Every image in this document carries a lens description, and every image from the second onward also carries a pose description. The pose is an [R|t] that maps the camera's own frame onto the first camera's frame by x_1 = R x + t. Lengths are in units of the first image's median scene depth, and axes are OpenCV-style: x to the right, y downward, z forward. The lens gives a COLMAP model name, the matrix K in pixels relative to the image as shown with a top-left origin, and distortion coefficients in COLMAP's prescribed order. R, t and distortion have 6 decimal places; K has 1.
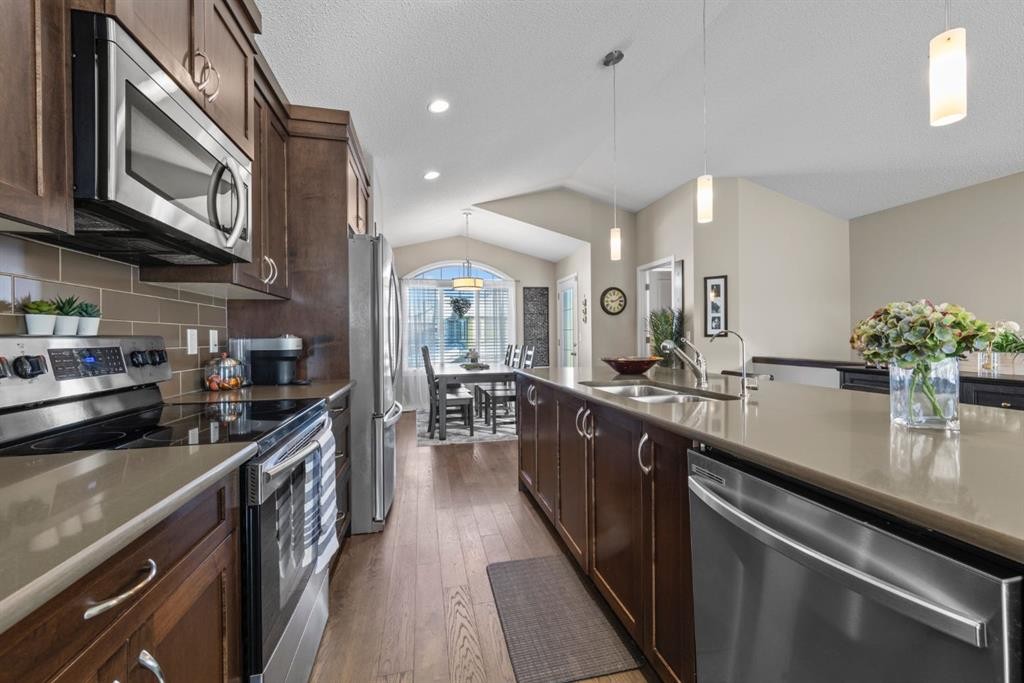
lens RADIAL K [[451.6, 0, 513.8], [0, 451.6, 341.0], [0, 0, 1]] dist [0.003893, 0.000275]
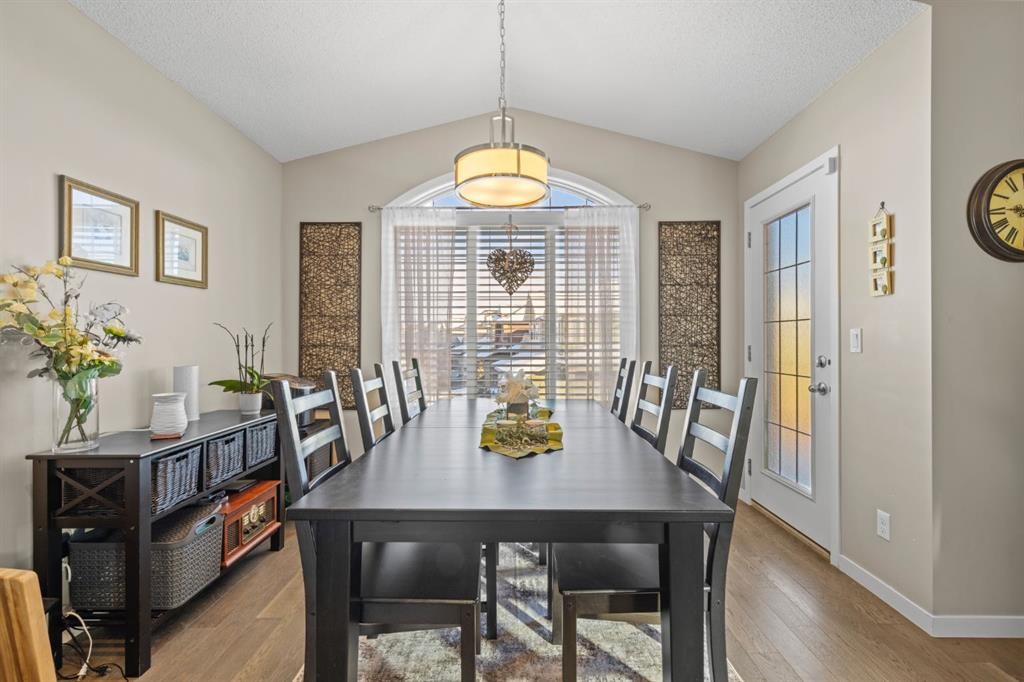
lens RADIAL K [[451.6, 0, 513.8], [0, 451.6, 340.5], [0, 0, 1]] dist [0.003893, 0.000275]
pose [[0.973915, 0.004154, -0.226874, -0.016964], [-0.005259, 0.999977, -0.004268, -0.006227], [0.226851, 0.005350, 0.973915, 0.664765]]
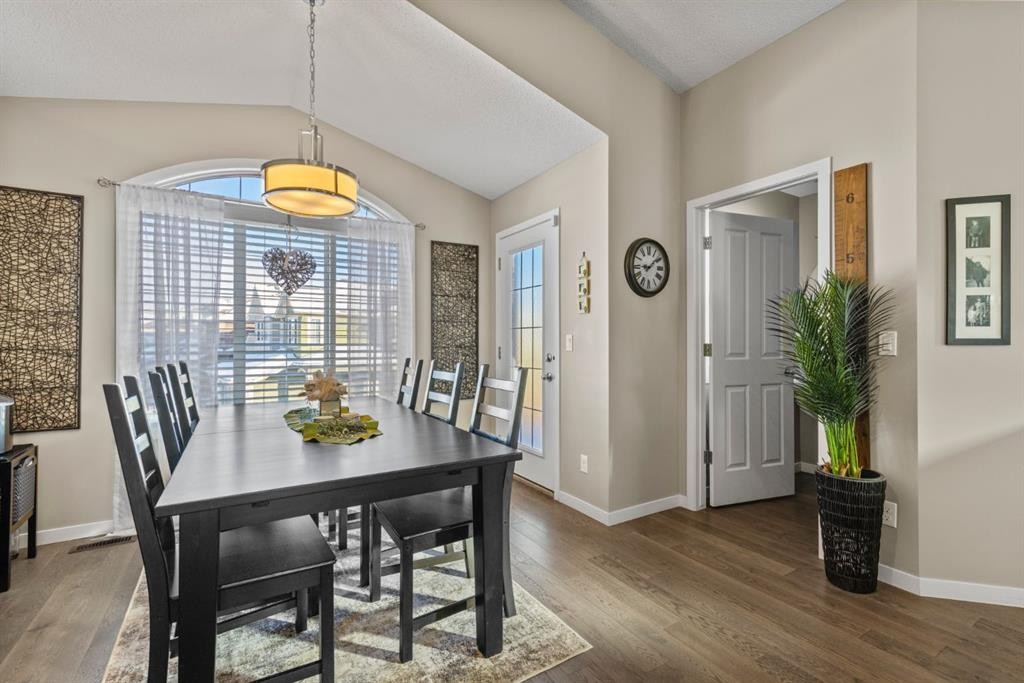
lens RADIAL K [[461.6, 0, 512.0], [0, 461.6, 341.5], [0, 0, 1]] dist [0.002560, 0.000475]
pose [[0.944604, 0.005106, 0.328174, -0.072090], [-0.002654, 0.999965, -0.007921, -0.006173], [-0.328203, 0.006611, 0.944584, 0.591565]]
